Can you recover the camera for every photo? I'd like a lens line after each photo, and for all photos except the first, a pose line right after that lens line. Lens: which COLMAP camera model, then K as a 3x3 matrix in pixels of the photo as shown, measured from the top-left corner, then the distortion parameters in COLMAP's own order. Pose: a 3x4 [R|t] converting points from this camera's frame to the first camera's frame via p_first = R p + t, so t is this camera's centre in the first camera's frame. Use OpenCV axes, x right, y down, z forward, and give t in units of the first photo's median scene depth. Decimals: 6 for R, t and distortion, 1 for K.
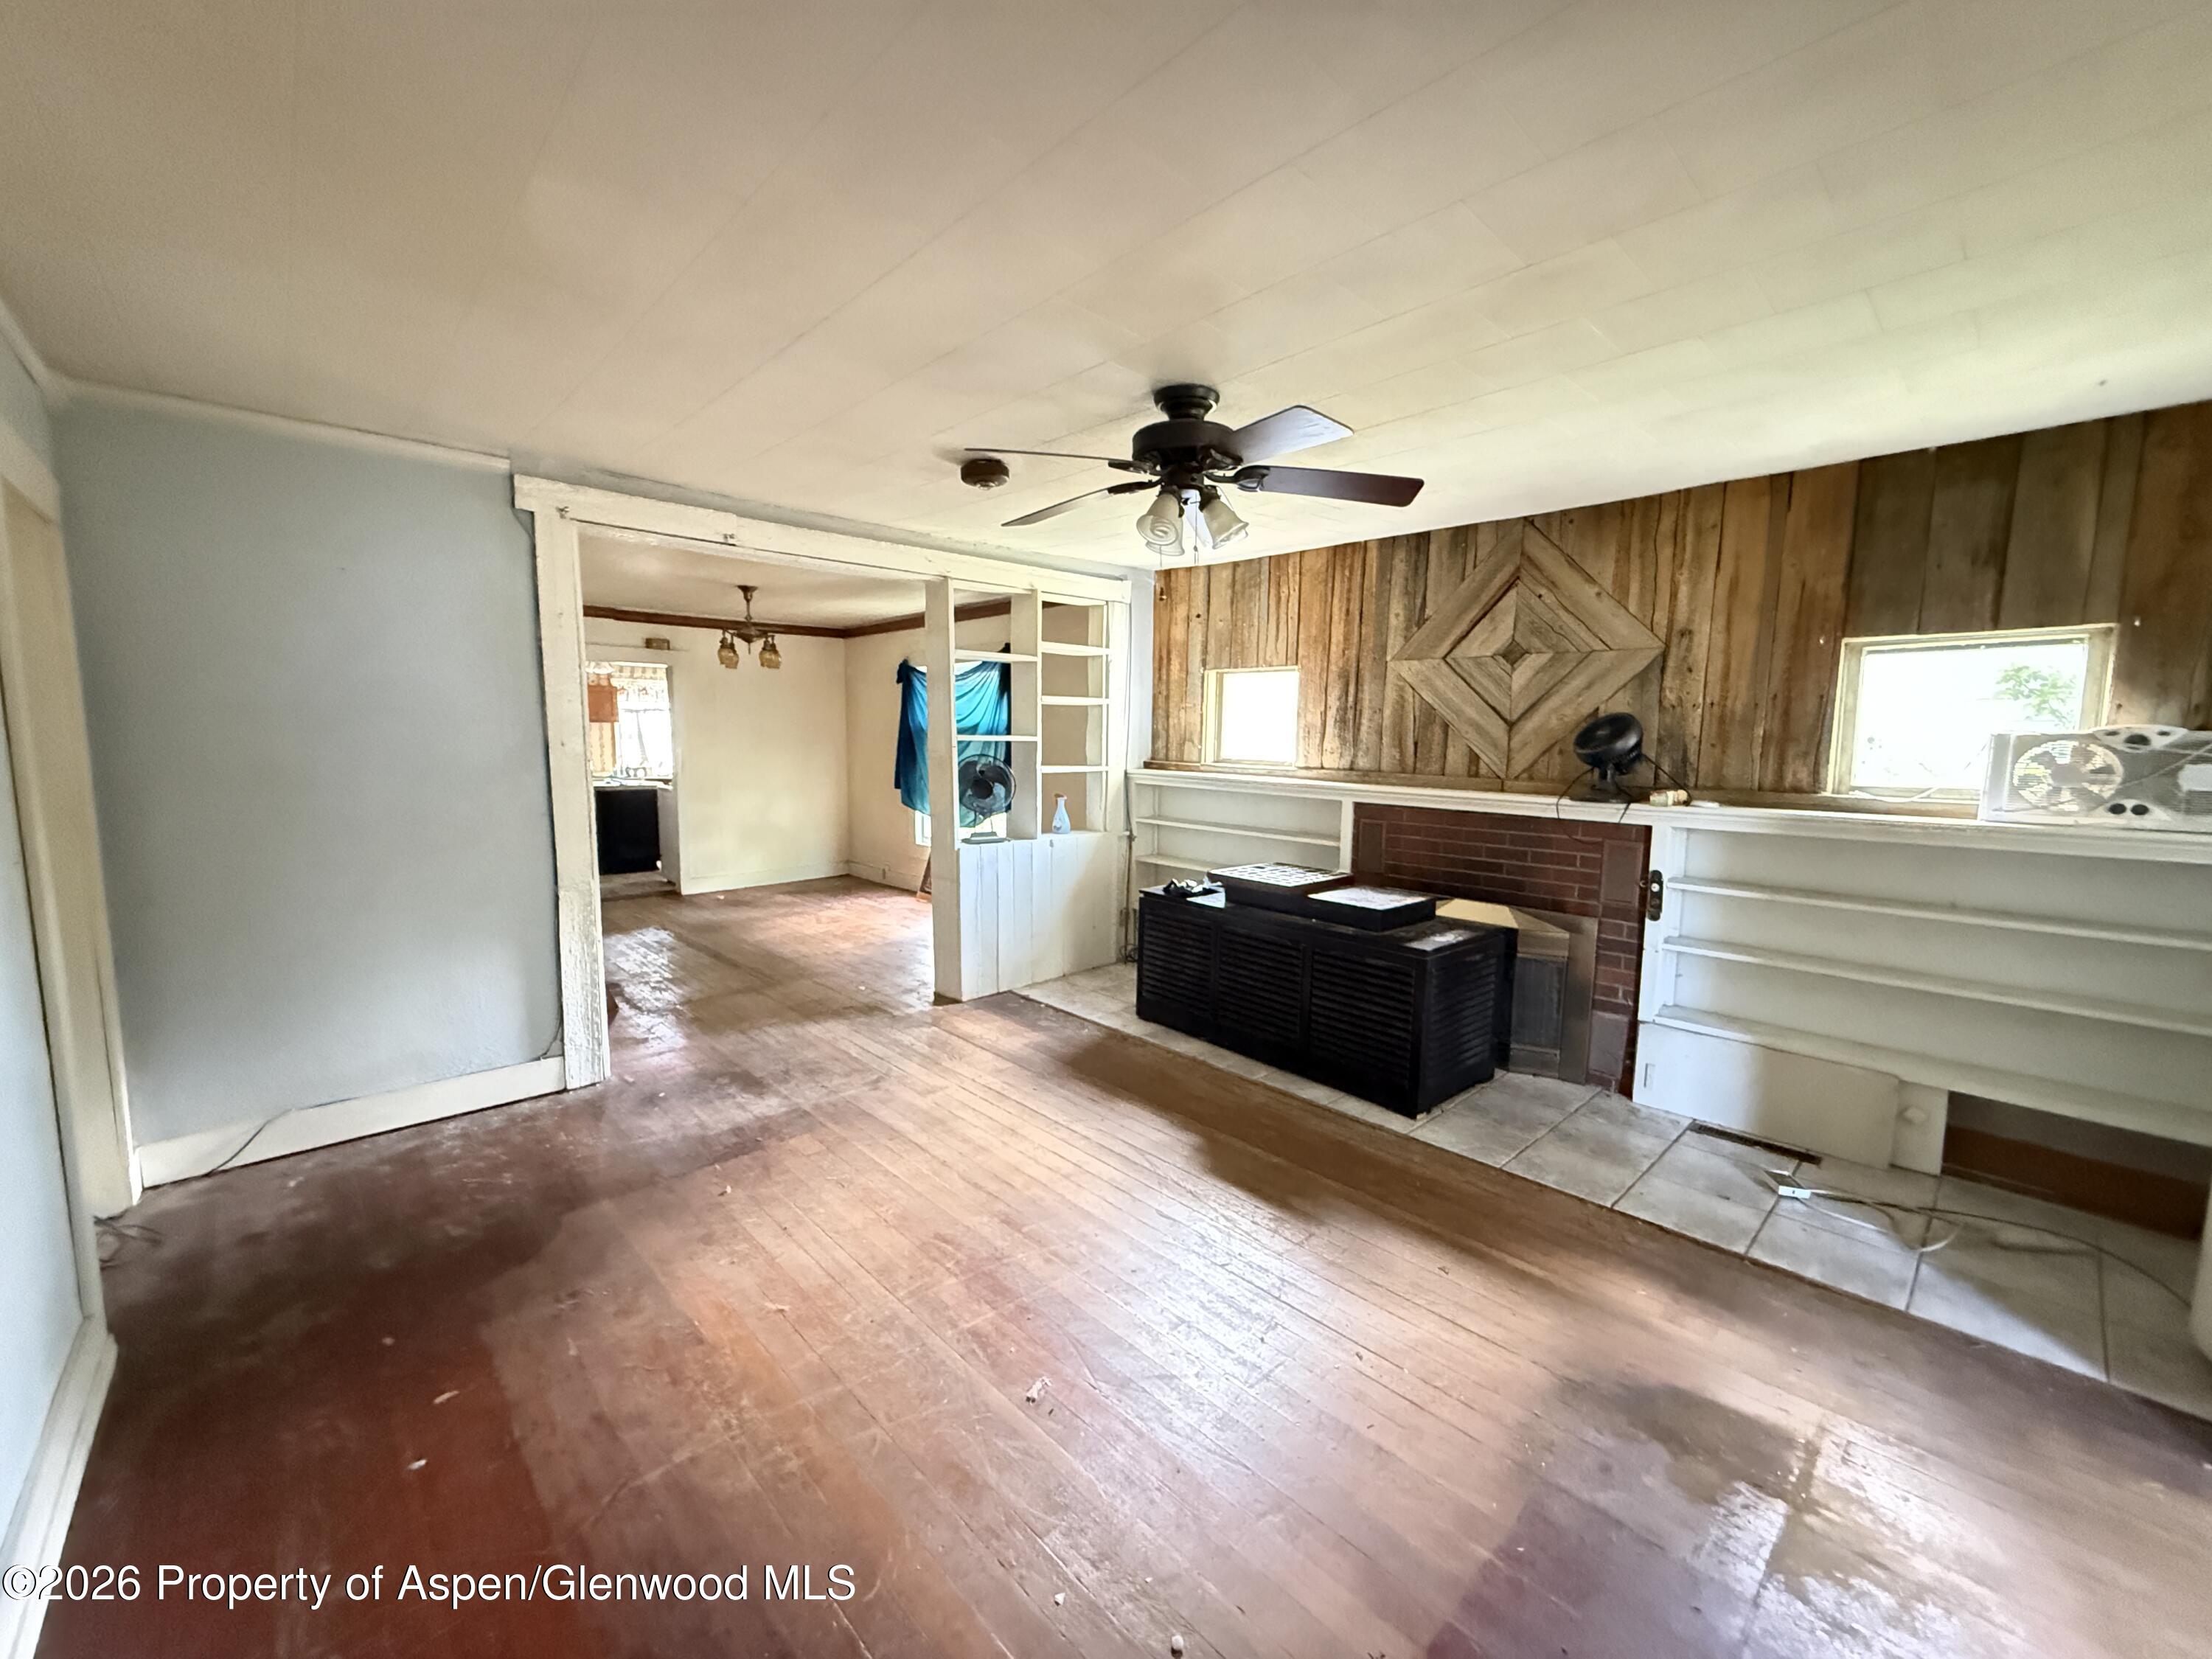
lens RADIAL K [[881.2, 0, 1103.7], [0, 881.2, 835.1], [0, 0, 1]] dist [0.000704, -0.000260]
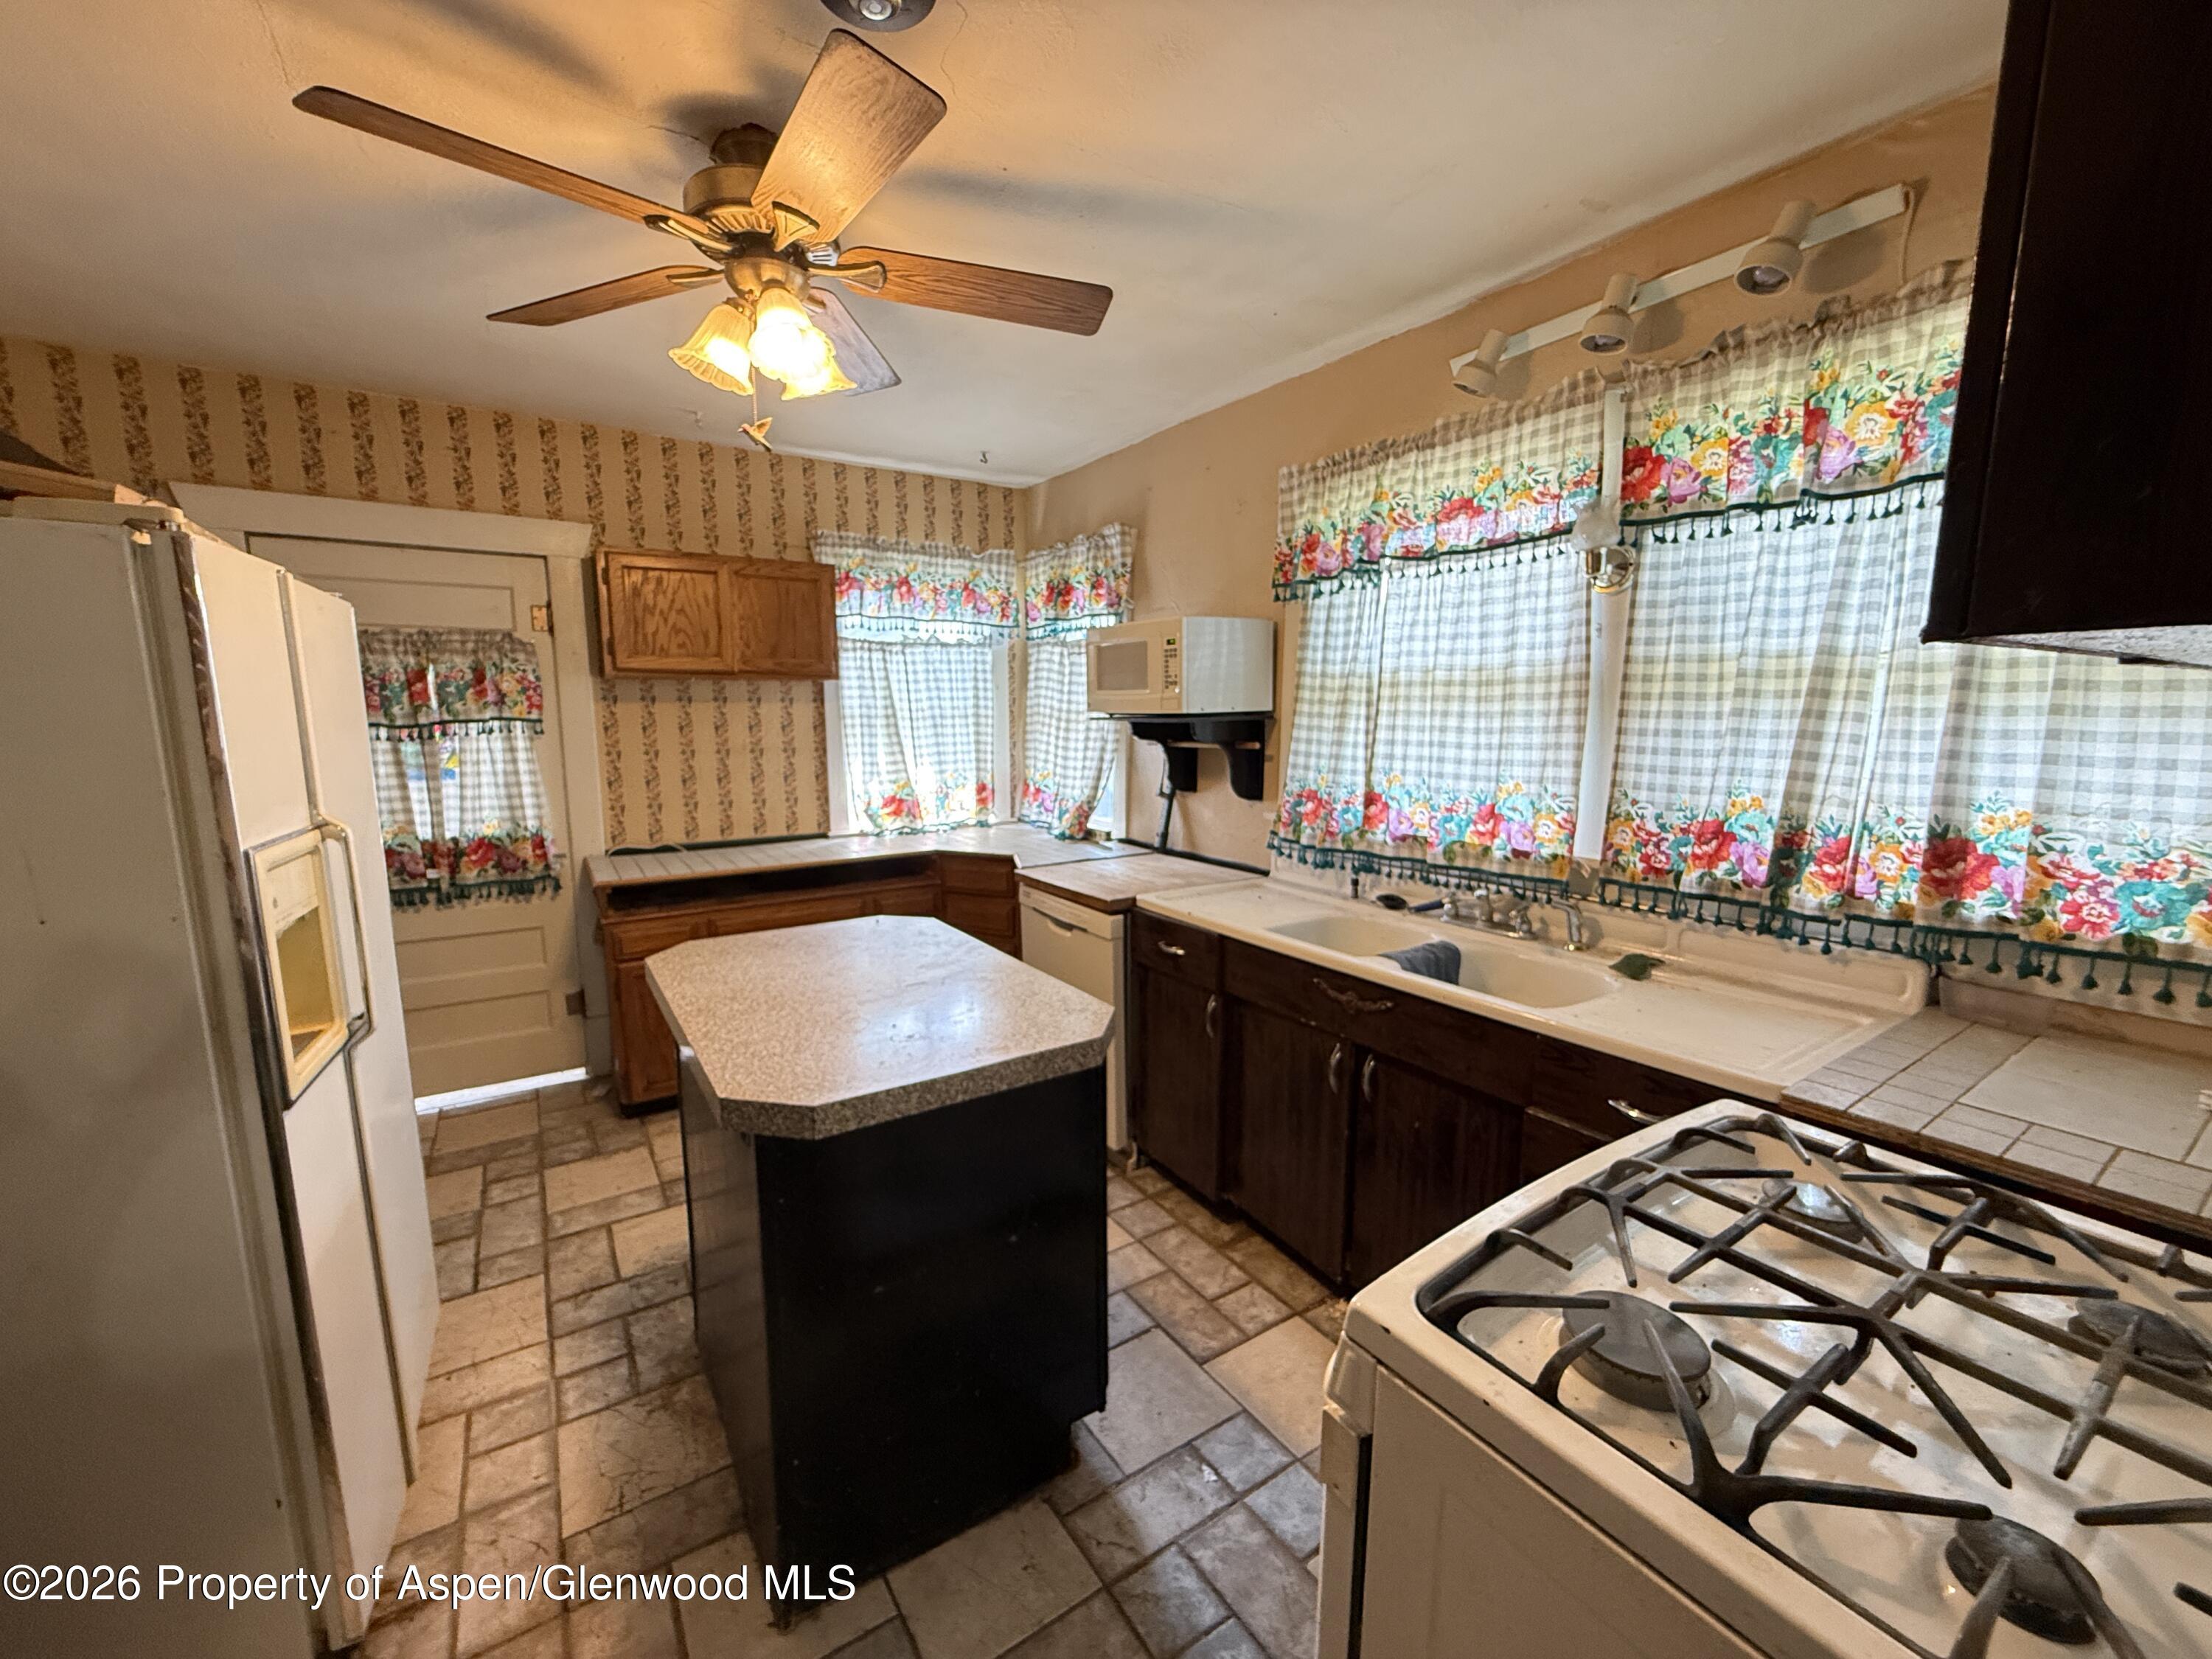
lens RADIAL K [[881.2, 0, 1095.6], [0, 881.2, 839.4], [0, 0, 1]] dist [0.000704, -0.000260]
pose [[0.984169, 0.019061, -0.176203, -1.123430], [-0.011754, 0.999031, 0.042419, -0.235410], [0.176840, -0.039676, 0.983440, 1.957570]]
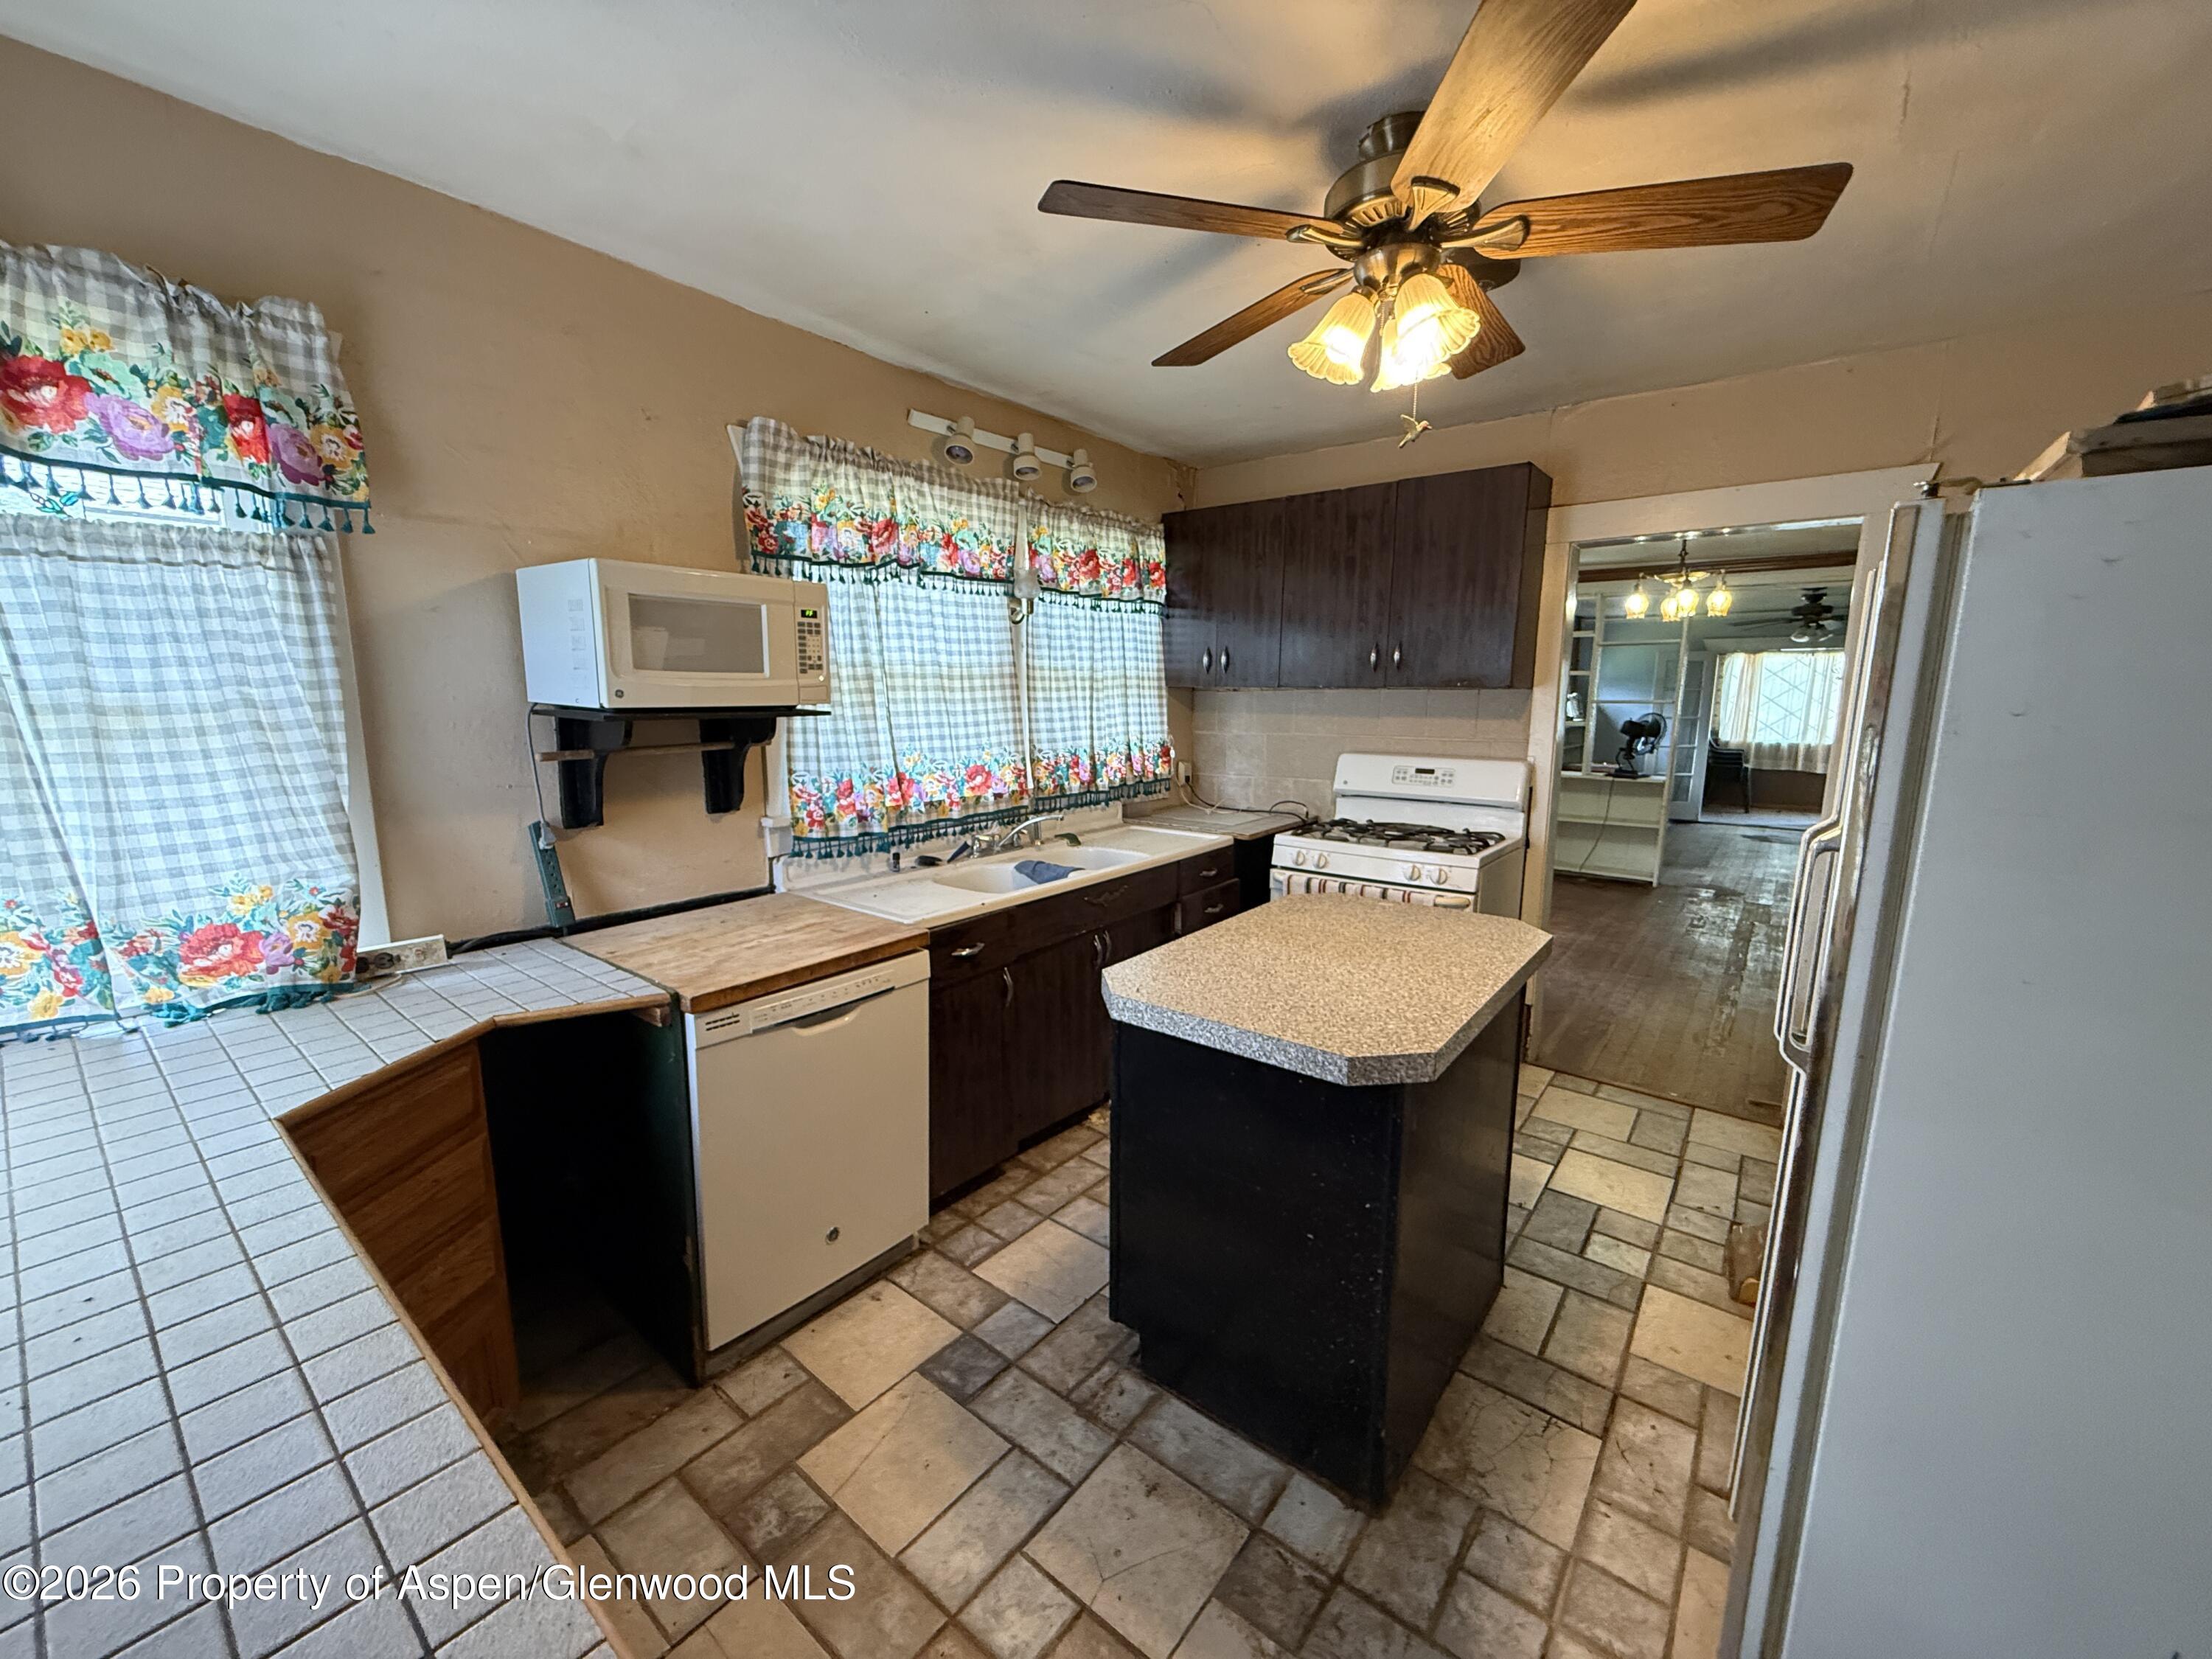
lens RADIAL K [[881.2, 0, 1103.1], [0, 881.2, 834.2], [0, 0, 1]] dist [0.000704, -0.000260]
pose [[-0.141293, -0.169080, 0.975422, -1.783229], [0.097999, 0.978078, 0.183736, -0.312639], [-0.985105, 0.121551, -0.121626, 2.569914]]
